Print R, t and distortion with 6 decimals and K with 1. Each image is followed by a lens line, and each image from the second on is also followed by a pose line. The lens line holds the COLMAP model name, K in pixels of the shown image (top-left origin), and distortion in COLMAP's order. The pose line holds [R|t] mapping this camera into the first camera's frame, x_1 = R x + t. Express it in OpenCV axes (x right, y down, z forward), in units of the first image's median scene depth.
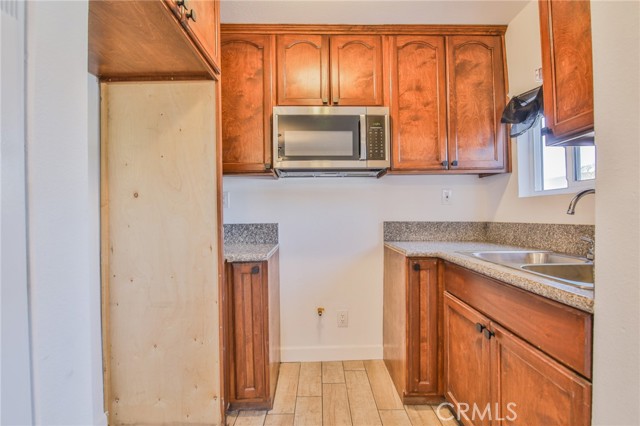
lens RADIAL K [[293.5, 0, 320.9], [0, 293.5, 209.8], [0, 0, 1]] dist [-0.006277, -0.009208]
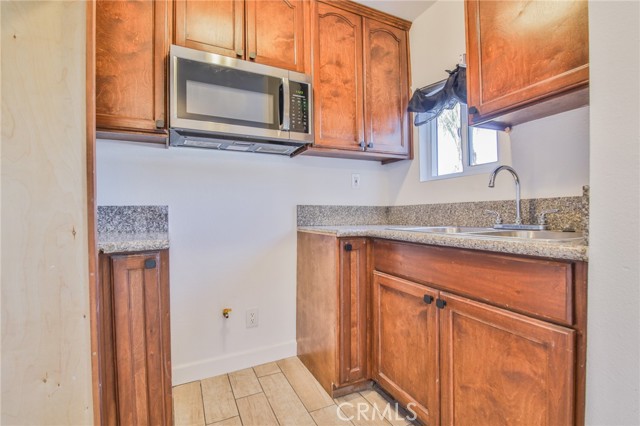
lens RADIAL K [[293.5, 0, 322.1], [0, 293.5, 209.9], [0, 0, 1]] dist [-0.006277, -0.009208]
pose [[0.904755, 0.002057, 0.425927, -0.127025], [-0.002986, 0.999994, 0.001513, 0.064228], [-0.425922, -0.002641, 0.904756, 0.164283]]
